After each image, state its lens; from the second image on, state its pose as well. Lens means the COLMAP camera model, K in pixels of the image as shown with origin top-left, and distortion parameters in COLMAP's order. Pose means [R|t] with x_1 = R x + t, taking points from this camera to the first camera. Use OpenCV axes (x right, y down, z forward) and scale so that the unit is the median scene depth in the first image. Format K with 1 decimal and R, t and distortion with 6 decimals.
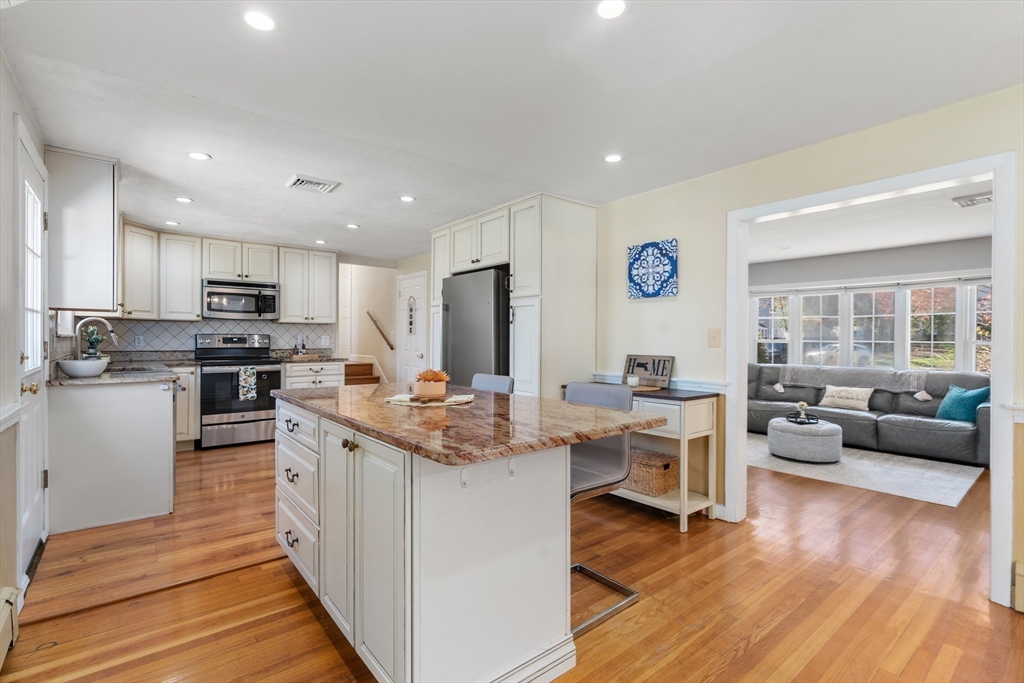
lens RADIAL K [[472.8, 0, 511.1], [0, 472.8, 343.5], [0, 0, 1]] dist [0.003174, 0.000396]
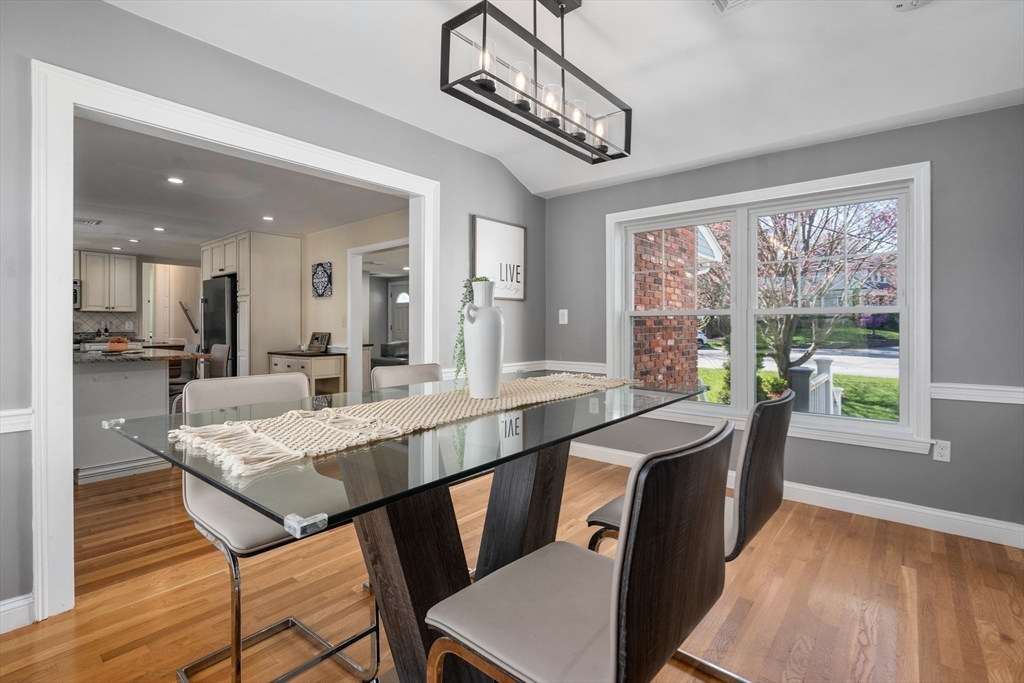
lens RADIAL K [[482.9, 0, 508.2], [0, 482.9, 332.1], [0, 0, 1]] dist [-0.004724, -0.000232]
pose [[0.982212, -0.004247, 0.187727, 0.486778], [0.004290, 0.999991, 0.000175, 0.020808], [-0.187726, 0.000634, 0.982221, -0.592675]]
